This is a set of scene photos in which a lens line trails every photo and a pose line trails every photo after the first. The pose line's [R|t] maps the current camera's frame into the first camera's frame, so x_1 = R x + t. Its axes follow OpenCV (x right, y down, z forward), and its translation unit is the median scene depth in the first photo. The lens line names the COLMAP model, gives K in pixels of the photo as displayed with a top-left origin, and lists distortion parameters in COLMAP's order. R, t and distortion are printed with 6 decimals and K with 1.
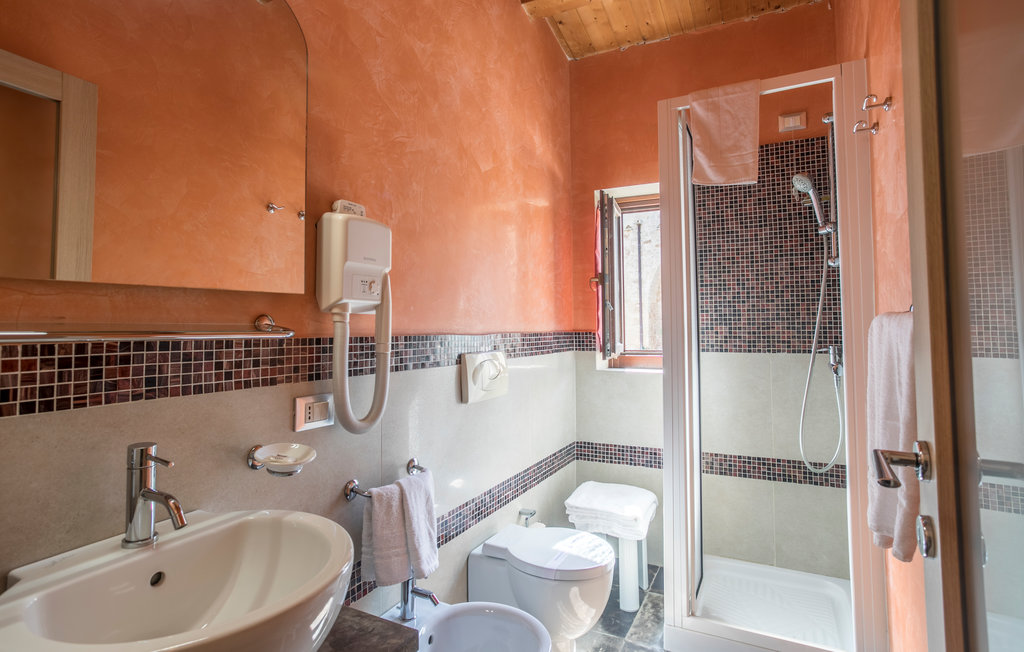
lens RADIAL K [[506.8, 0, 511.3], [0, 506.8, 325.2], [0, 0, 1]] dist [-0.022806, 0.001481]
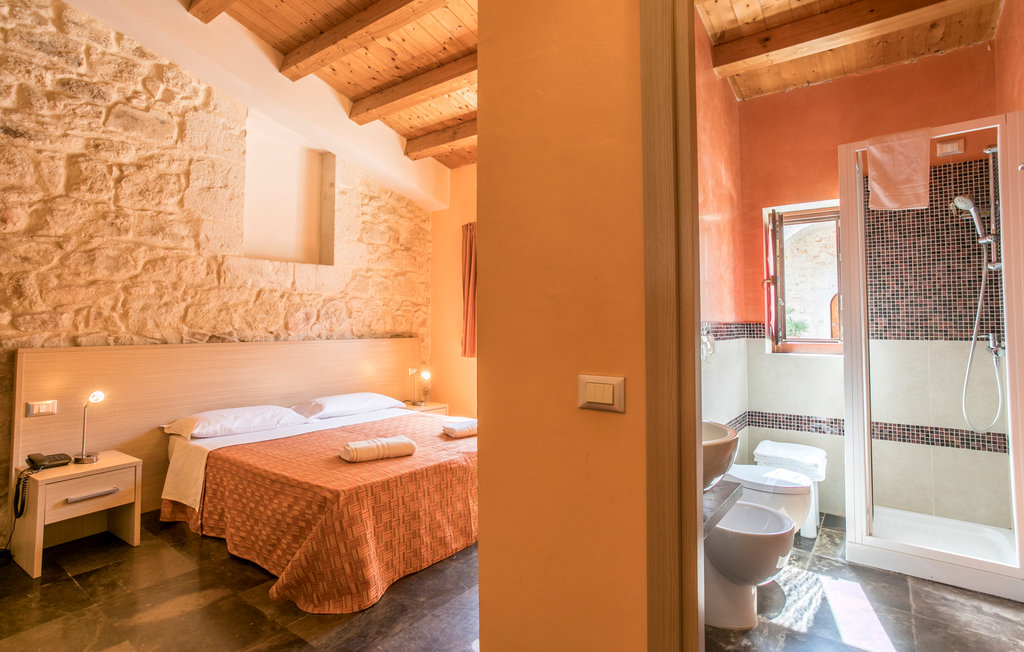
lens RADIAL K [[506.8, 0, 501.8], [0, 506.8, 321.6], [0, 0, 1]] dist [-0.024555, 0.015427]
pose [[0.985473, 0.004575, -0.169773, -0.292999], [-0.004745, 0.999989, -0.000599, 0.015652], [0.169769, 0.001396, 0.985483, -0.366695]]
